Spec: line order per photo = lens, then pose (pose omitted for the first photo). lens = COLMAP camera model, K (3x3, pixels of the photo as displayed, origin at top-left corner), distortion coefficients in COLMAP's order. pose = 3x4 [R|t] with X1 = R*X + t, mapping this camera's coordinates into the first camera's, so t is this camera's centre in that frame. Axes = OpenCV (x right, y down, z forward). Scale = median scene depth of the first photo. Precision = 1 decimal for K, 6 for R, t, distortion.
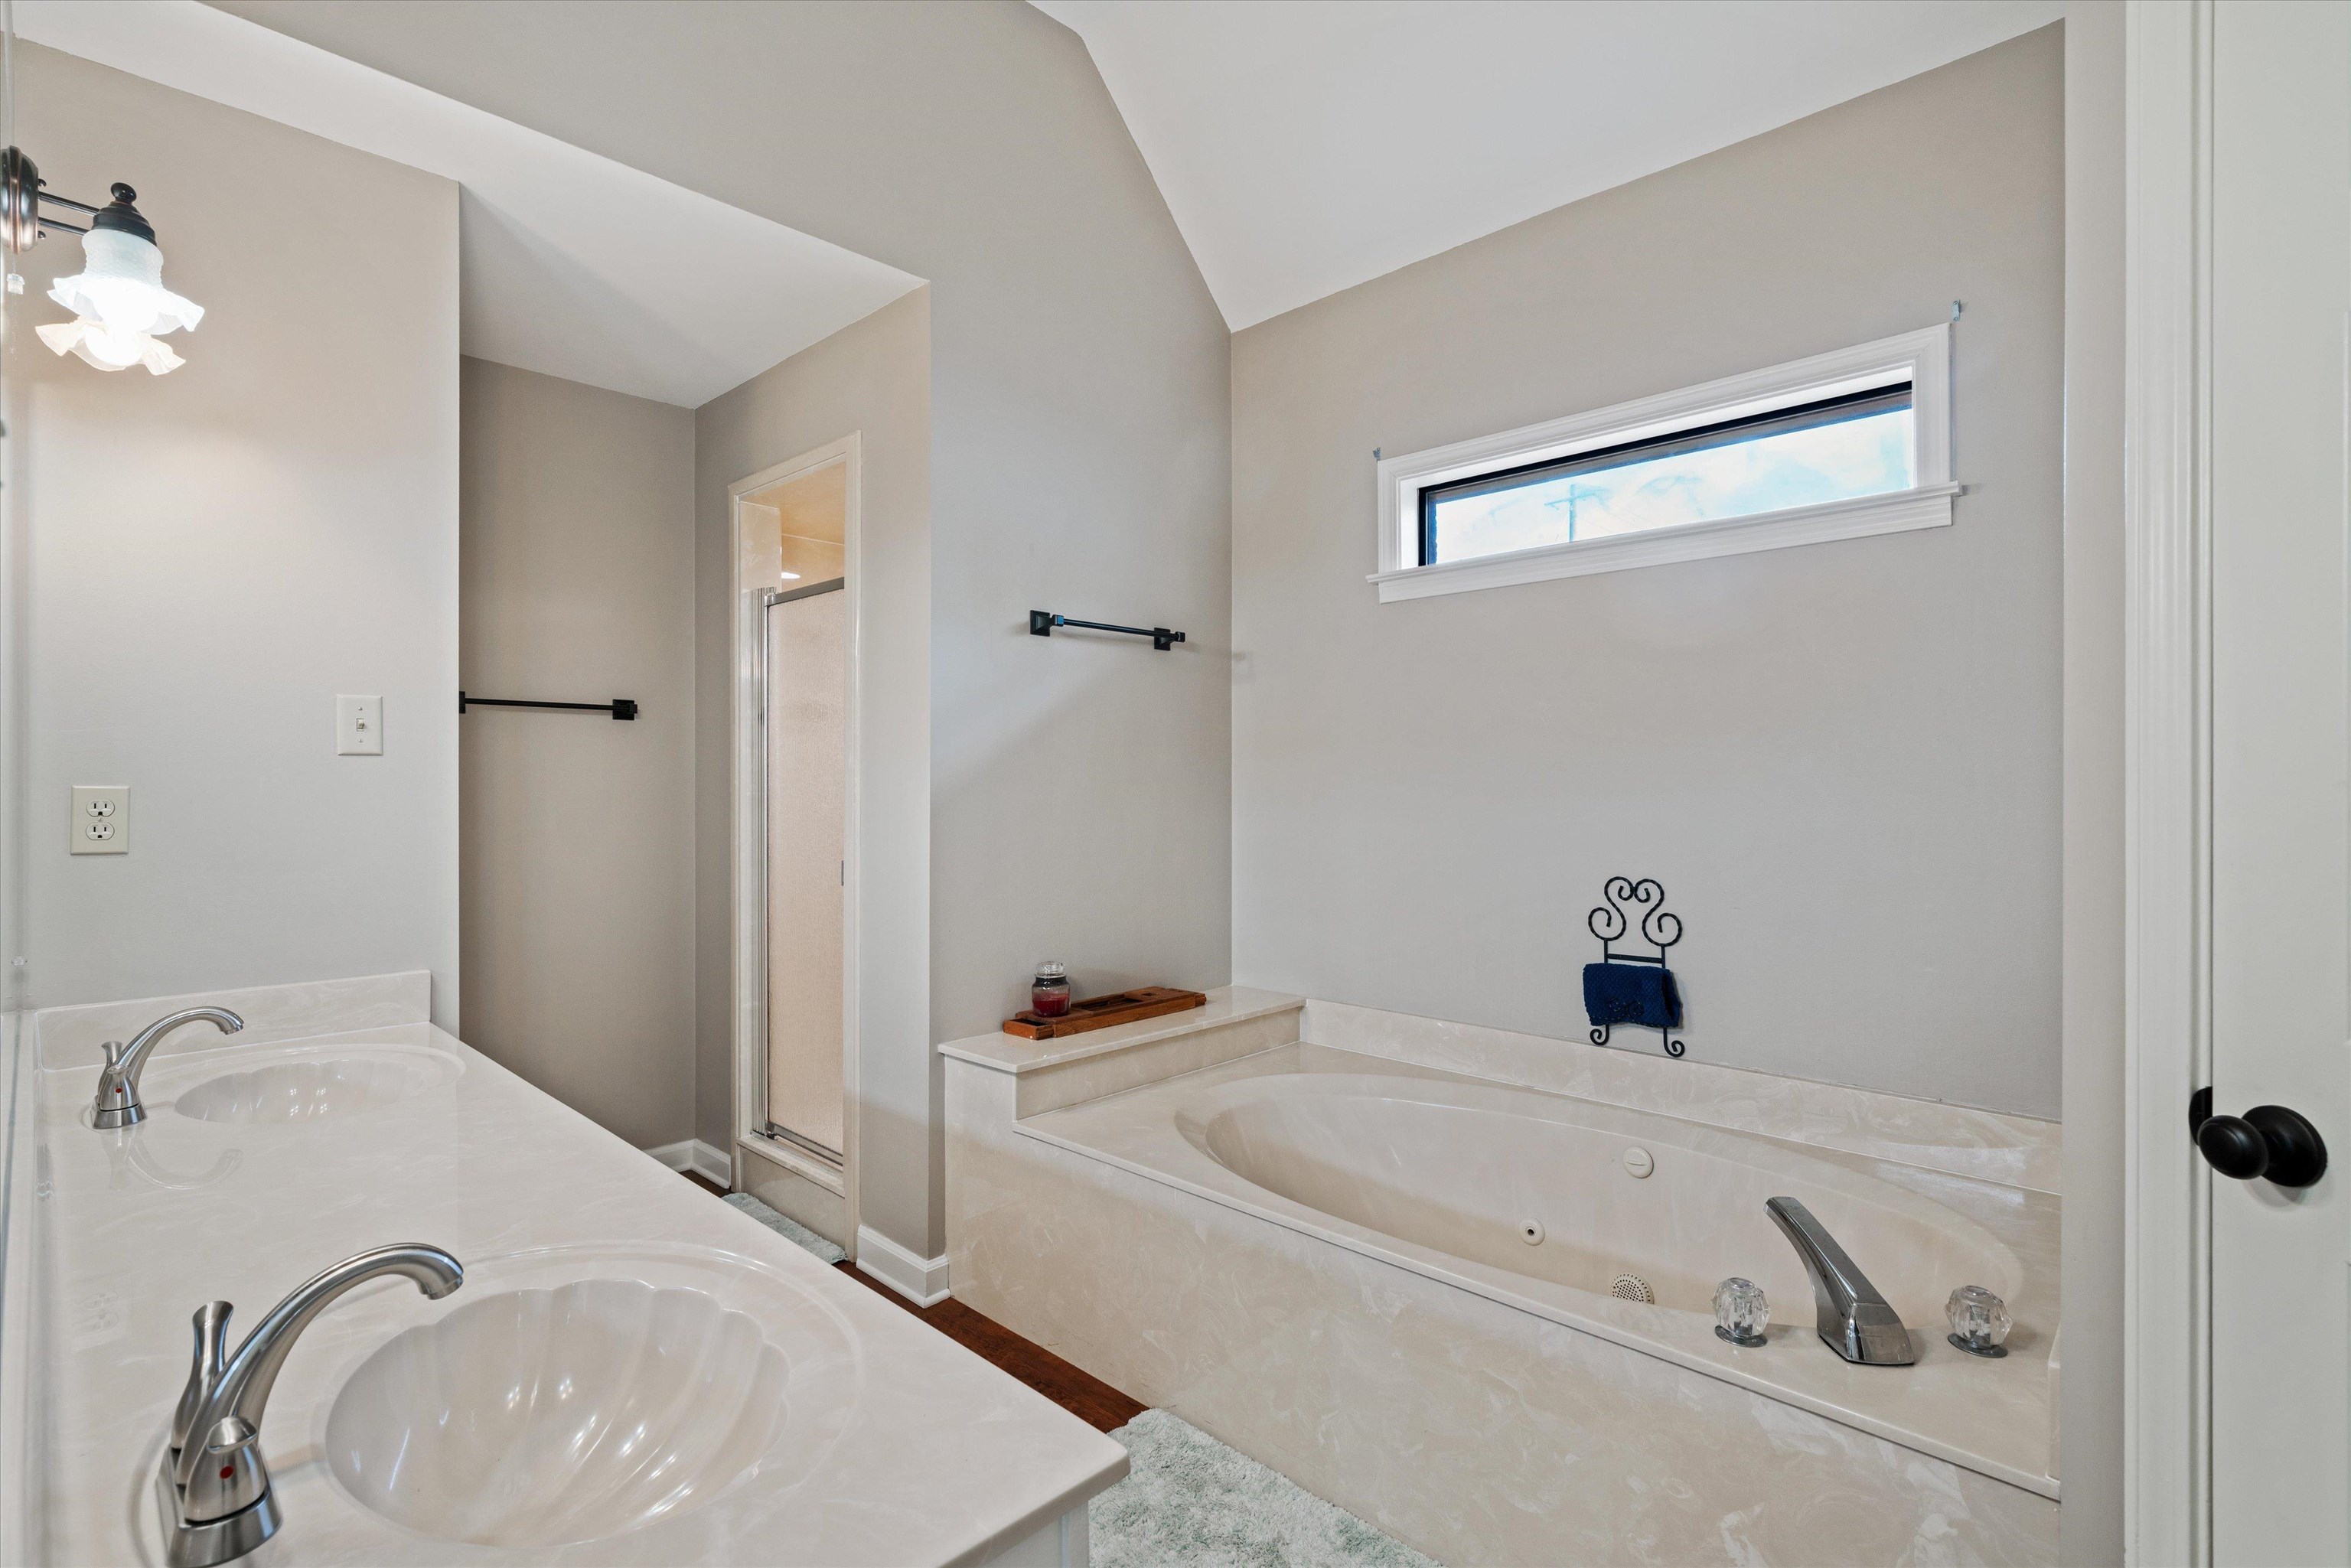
lens RADIAL K [[1089.6, 0, 1182.4], [0, 1089.6, 781.2], [0, 0, 1]] dist [0.008569, 0.000198]
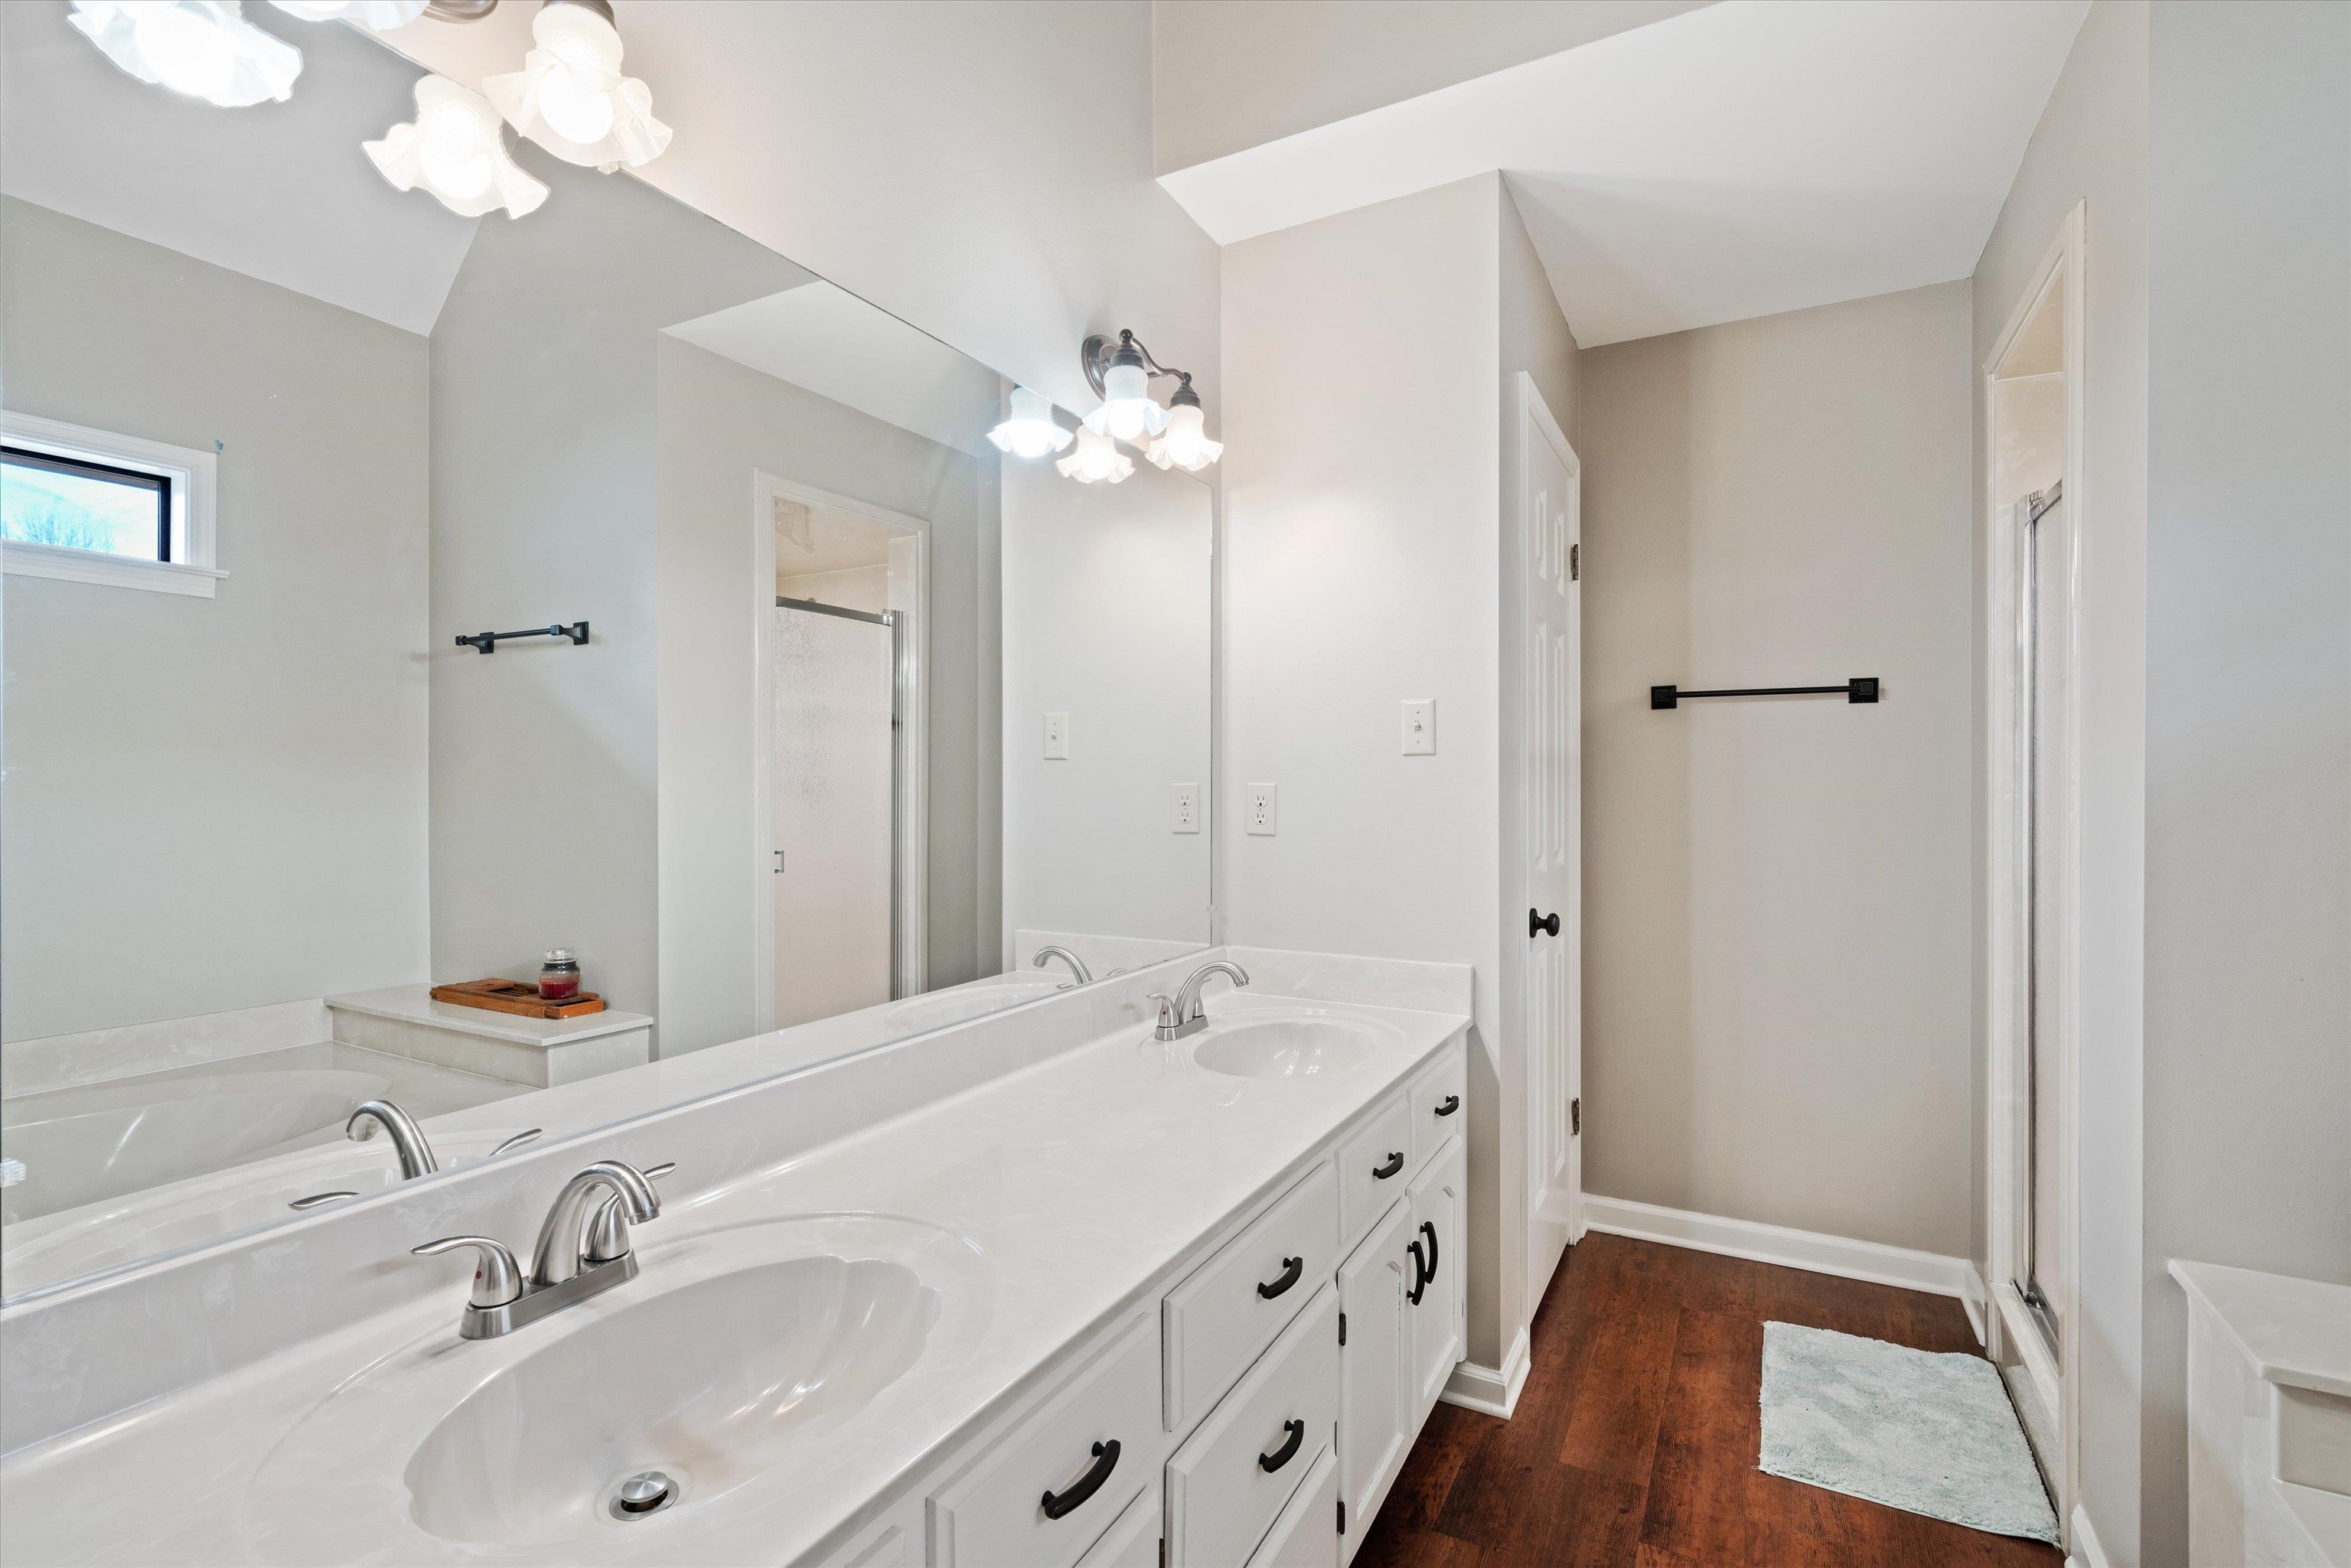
lens RADIAL K [[1089.6, 0, 1182.4], [0, 1089.6, 781.2], [0, 0, 1]] dist [0.008569, 0.000198]
pose [[0.261939, 0.001203, -0.965084, 0.175377], [0.001813, 0.999997, 0.001738, -0.000459], [0.965083, -0.002205, 0.261936, 0.384762]]
